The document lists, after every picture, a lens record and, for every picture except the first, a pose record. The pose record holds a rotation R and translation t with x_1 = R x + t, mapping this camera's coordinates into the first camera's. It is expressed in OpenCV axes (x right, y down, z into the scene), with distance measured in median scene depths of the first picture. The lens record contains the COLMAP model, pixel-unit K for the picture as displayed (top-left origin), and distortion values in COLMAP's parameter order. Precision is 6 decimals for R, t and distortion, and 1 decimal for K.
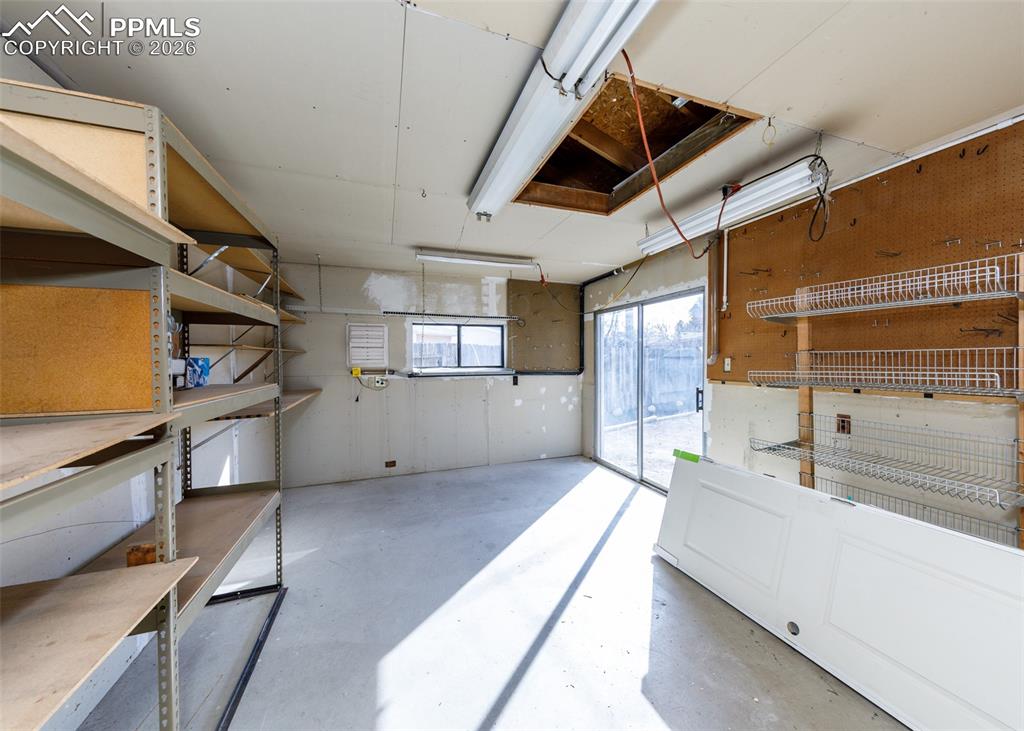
lens RADIAL K [[368.3, 0, 512.1], [0, 368.3, 365.2], [0, 0, 1]] dist [0.003937, 0.000735]
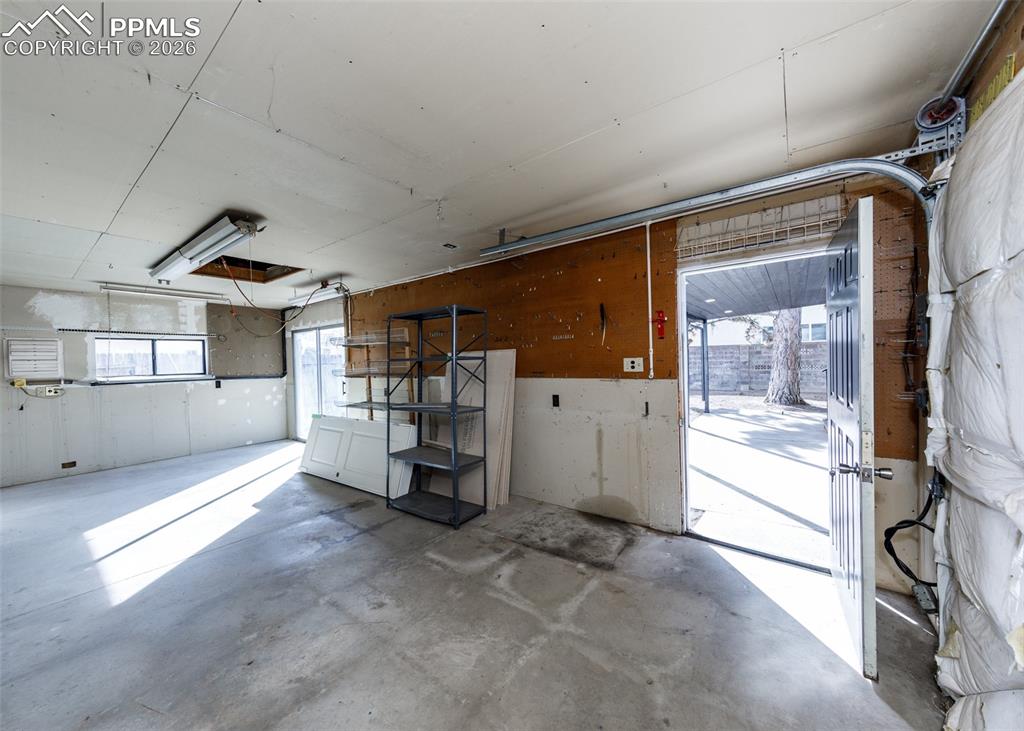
lens RADIAL K [[368.3, 0, 517.4], [0, 368.3, 364.3], [0, 0, 1]] dist [0.003937, 0.000735]
pose [[0.820963, -0.021869, 0.570563, 0.141222], [0.030028, 0.999537, -0.004896, 0.011725], [-0.570192, 0.021152, 0.821239, -0.664277]]
